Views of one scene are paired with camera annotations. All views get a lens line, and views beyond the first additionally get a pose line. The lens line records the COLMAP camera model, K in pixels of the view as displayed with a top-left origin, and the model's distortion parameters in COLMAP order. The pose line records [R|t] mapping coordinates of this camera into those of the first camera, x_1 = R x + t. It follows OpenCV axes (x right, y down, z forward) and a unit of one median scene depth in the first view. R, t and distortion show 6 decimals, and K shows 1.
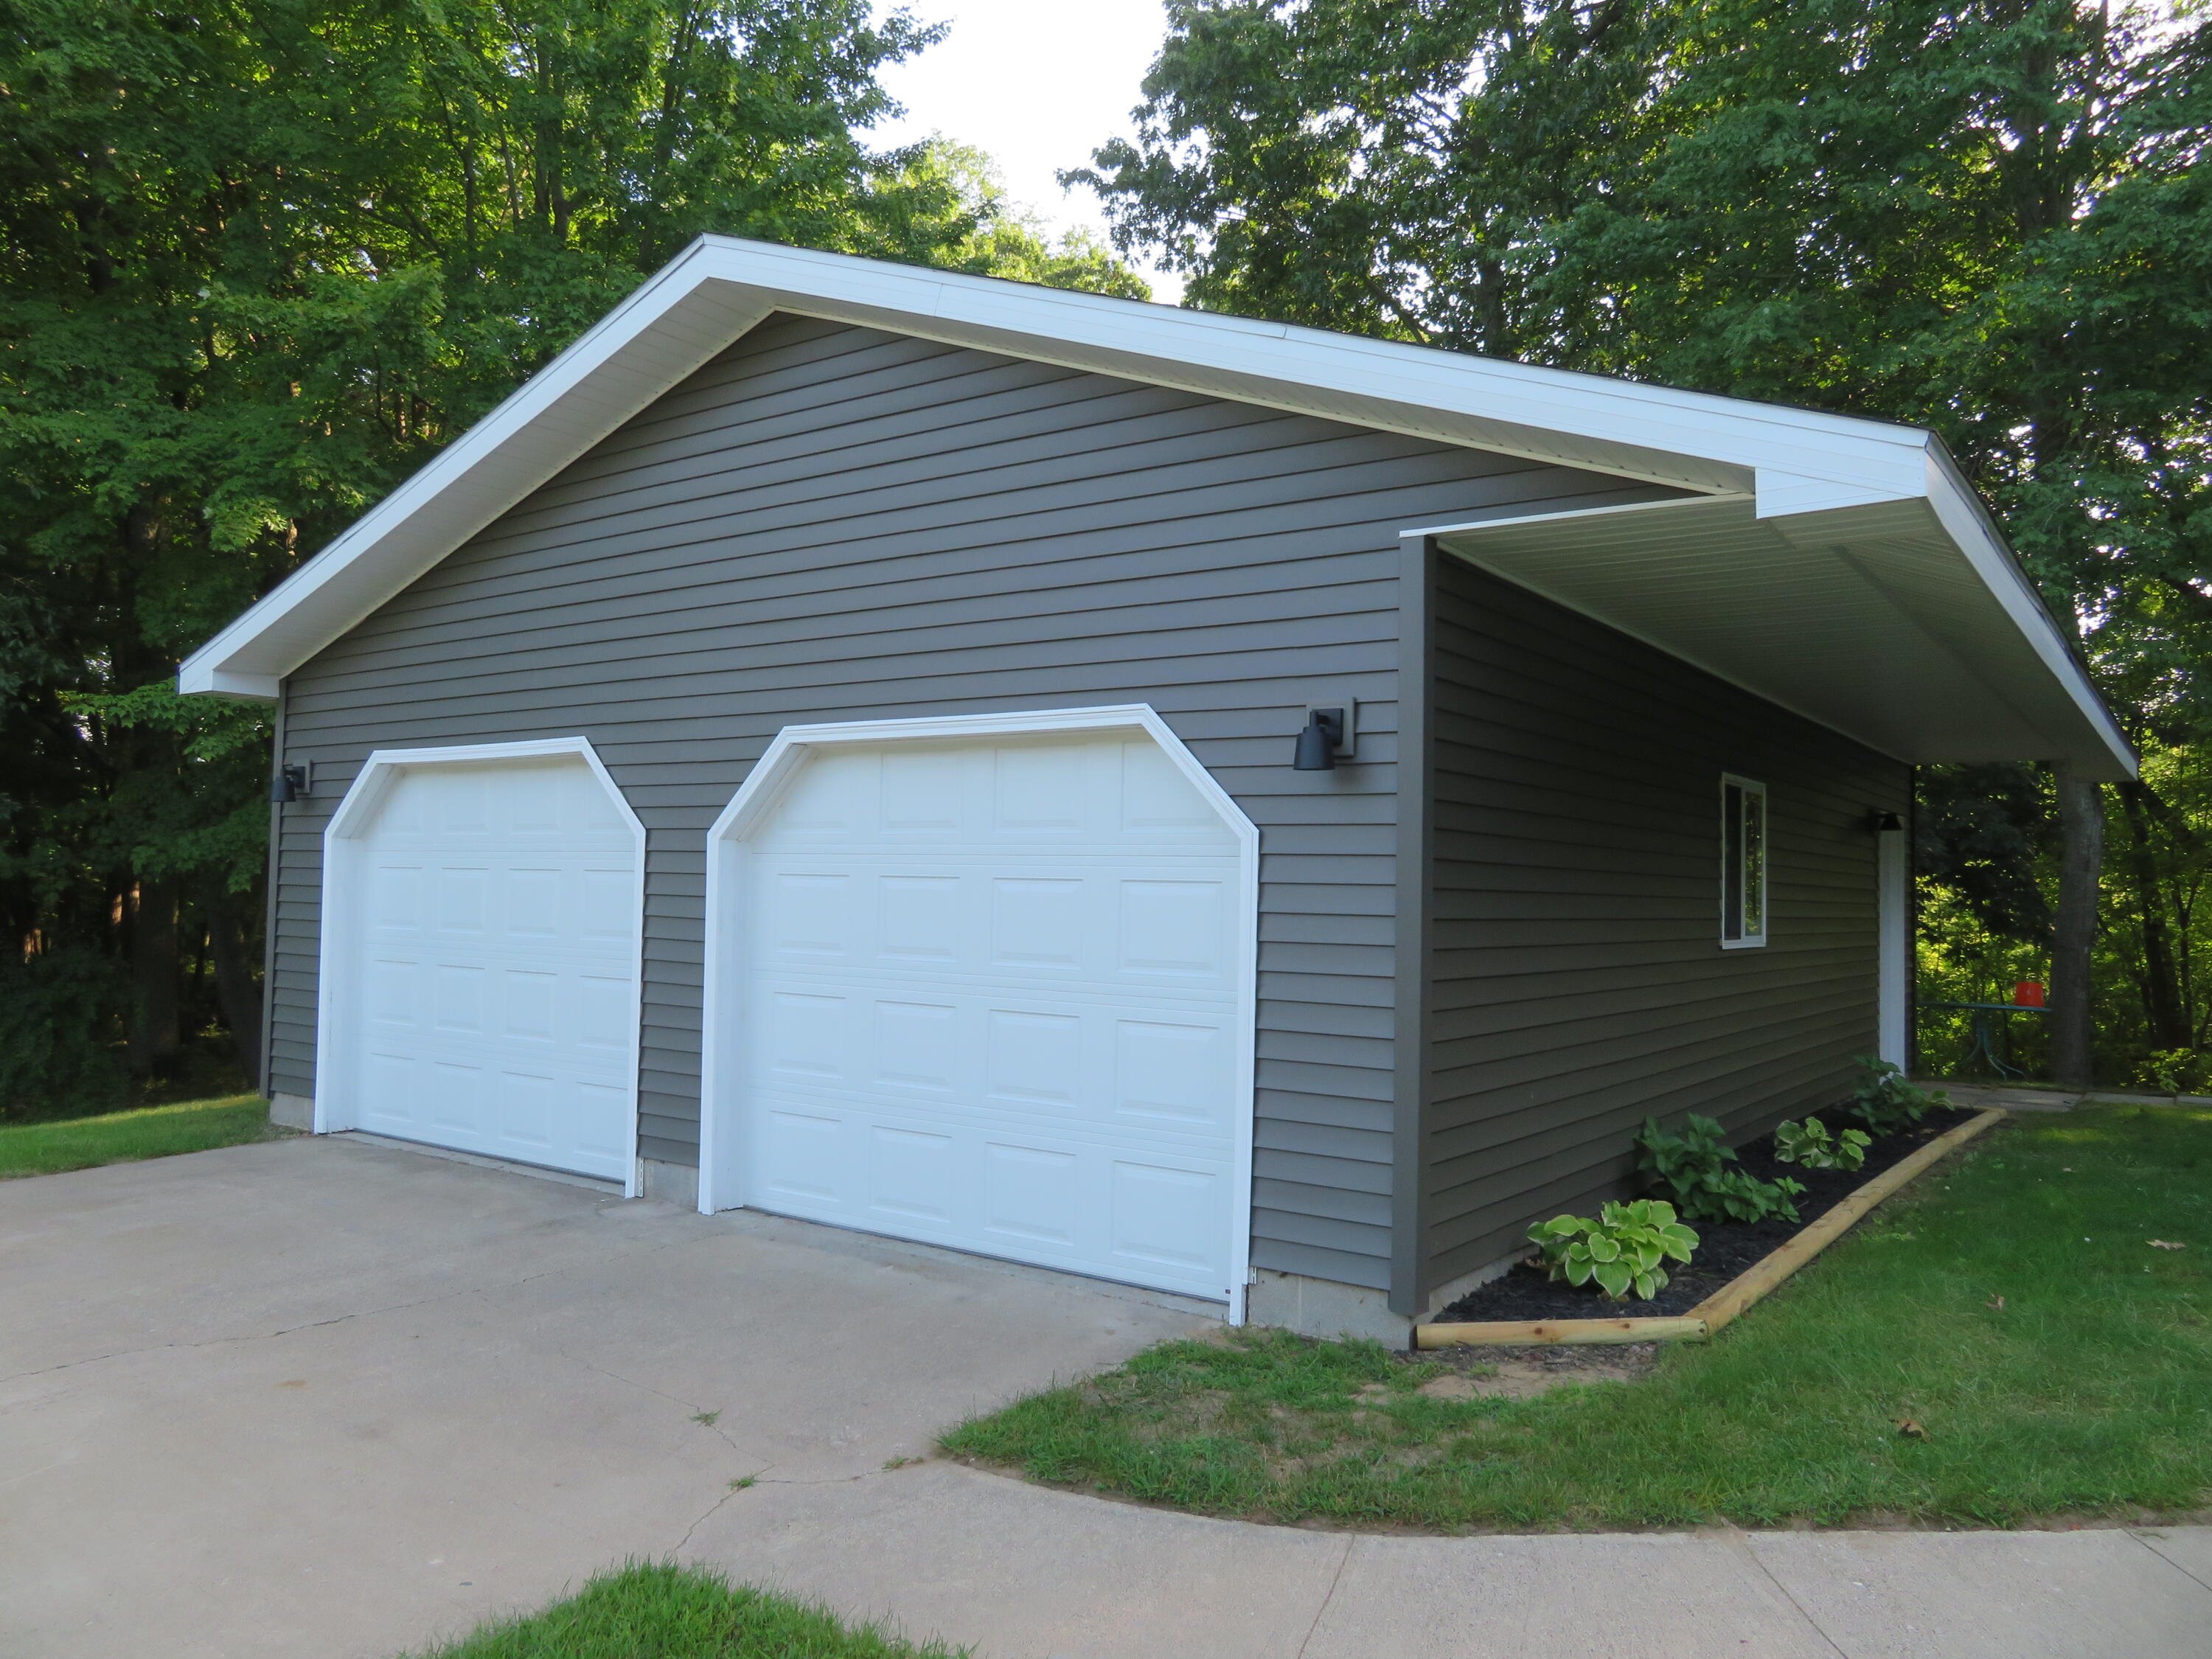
lens RADIAL K [[1581.1, 0, 1106.3], [0, 1581.1, 830.2], [0, 0, 1]] dist [-0.009732, 0.001691]
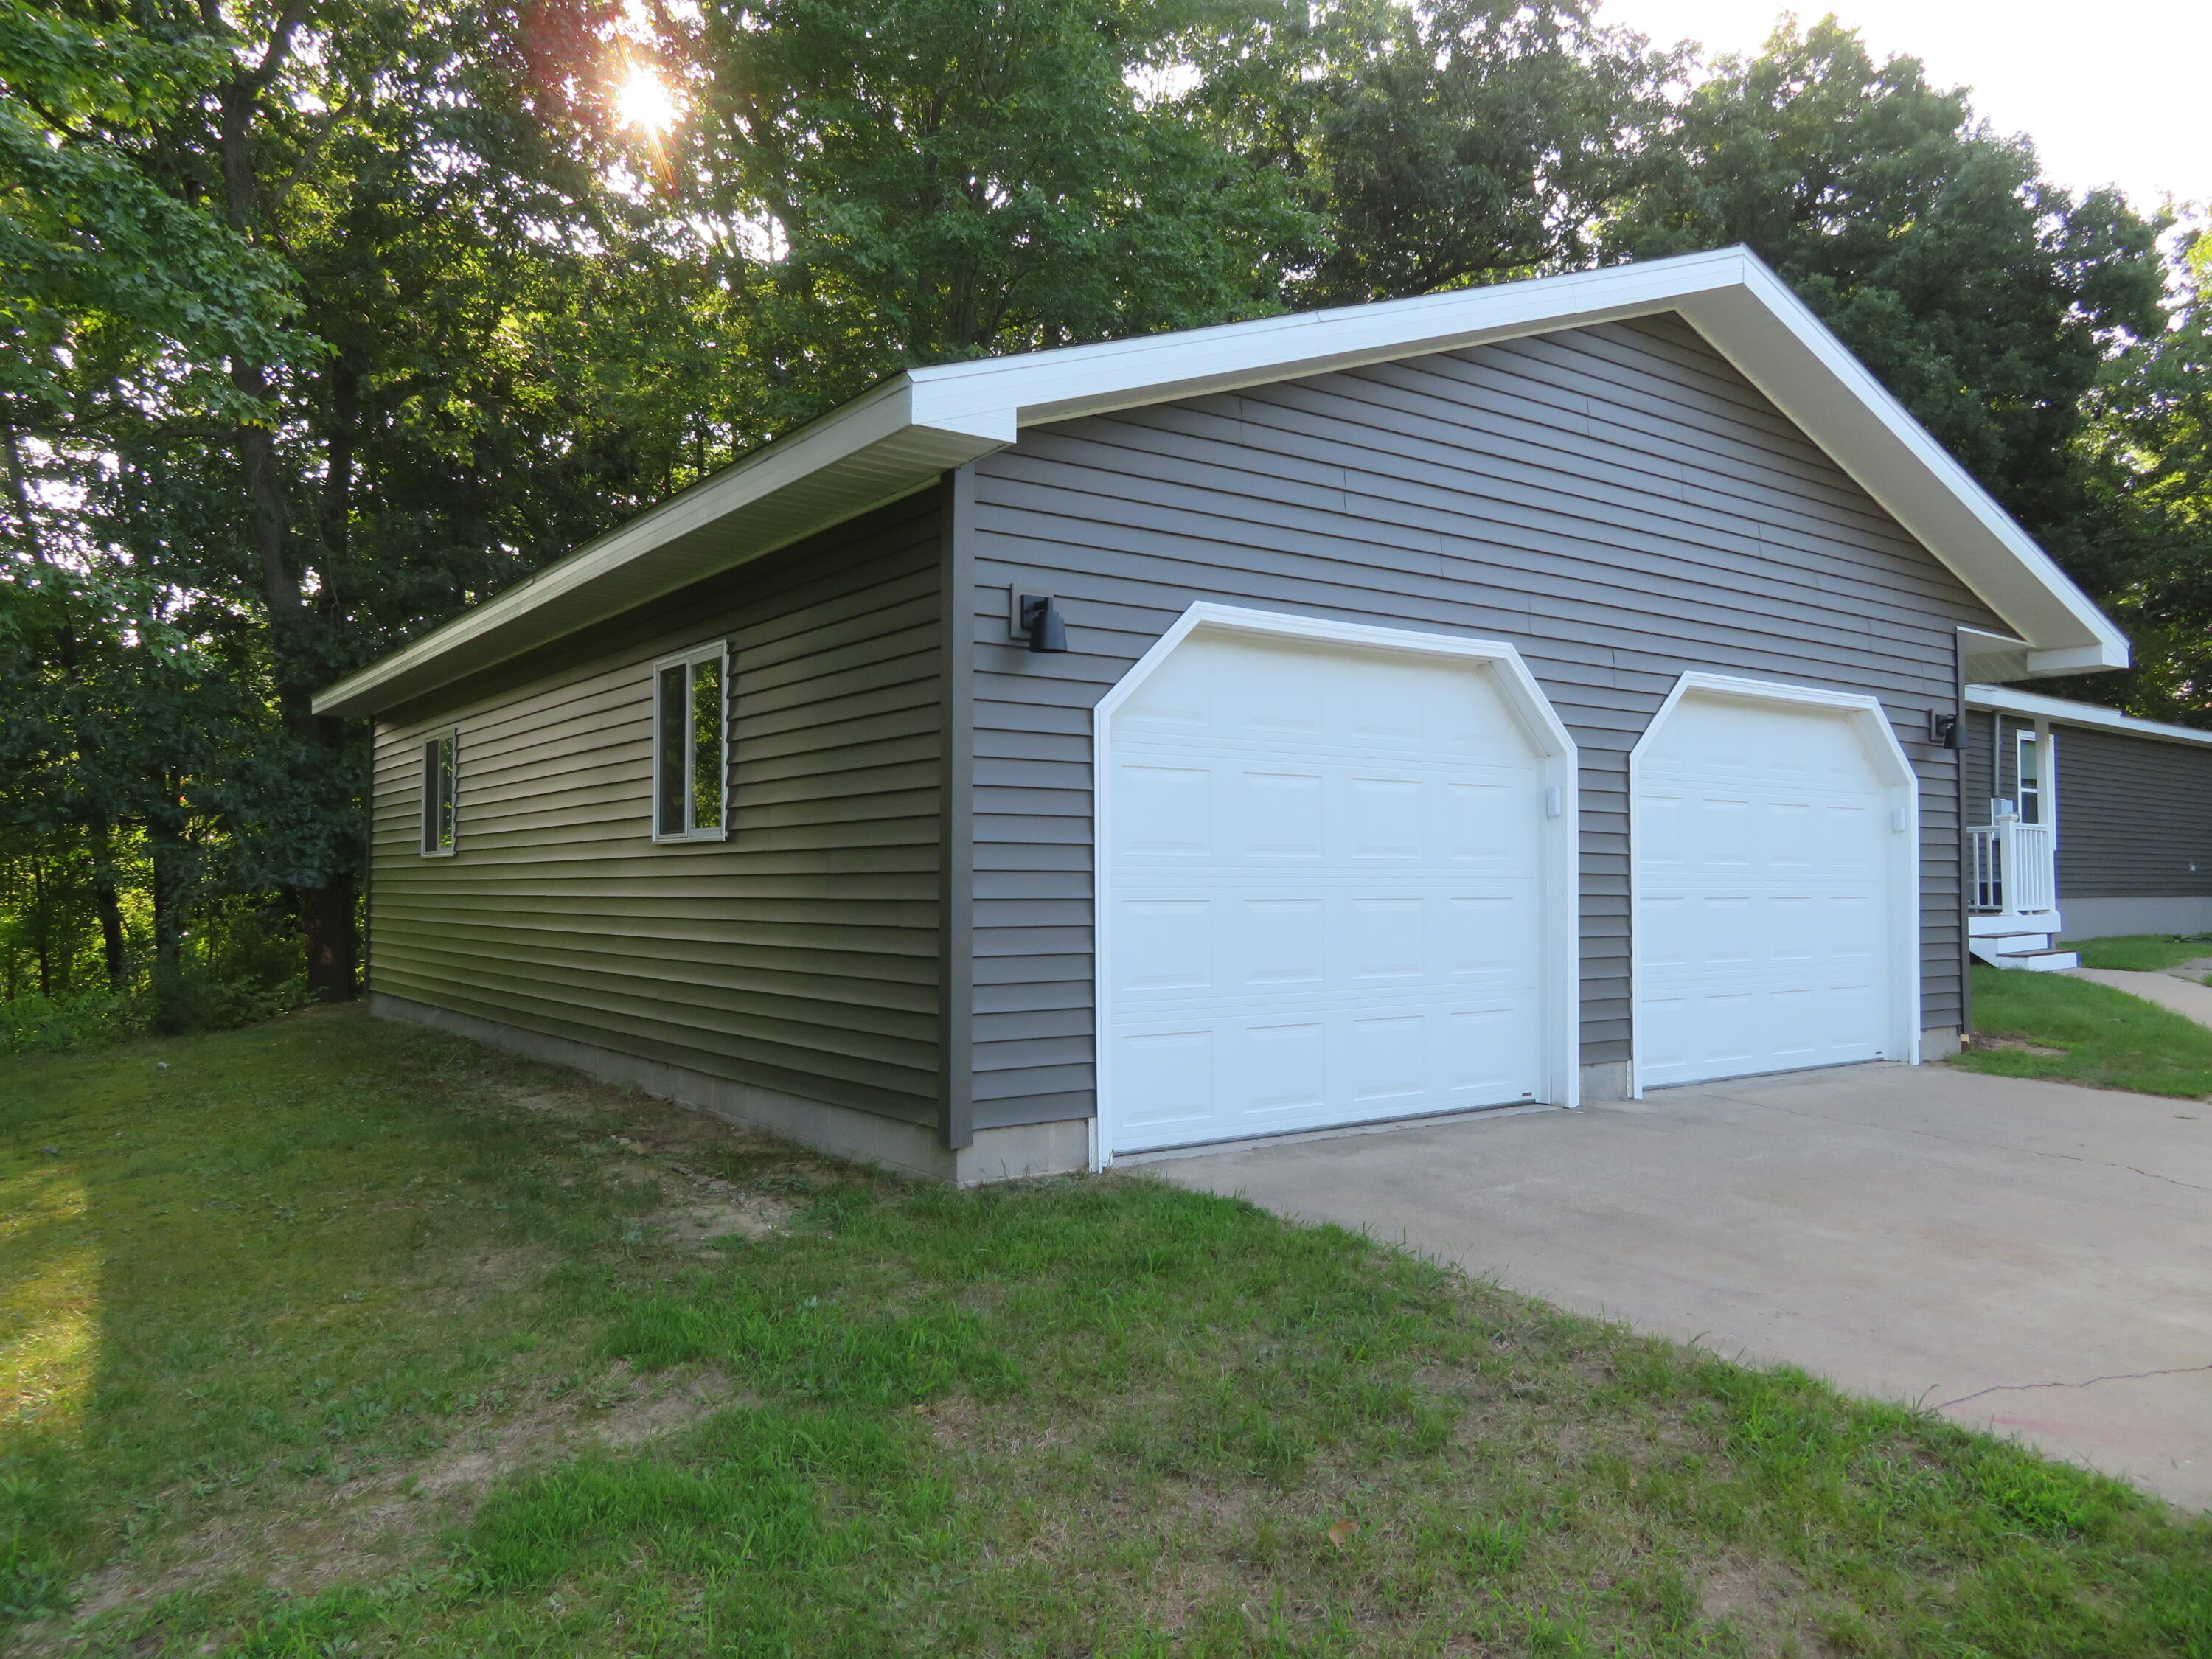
lens RADIAL K [[1581.1, 0, 1108.0], [0, 1581.1, 831.0], [0, 0, 1]] dist [-0.009732, 0.001691]
pose [[0.304515, 0.006133, 0.952488, -1.395103], [-0.034965, 0.999377, 0.004744, 0.060594], [-0.951866, -0.034749, 0.304540, 0.999699]]
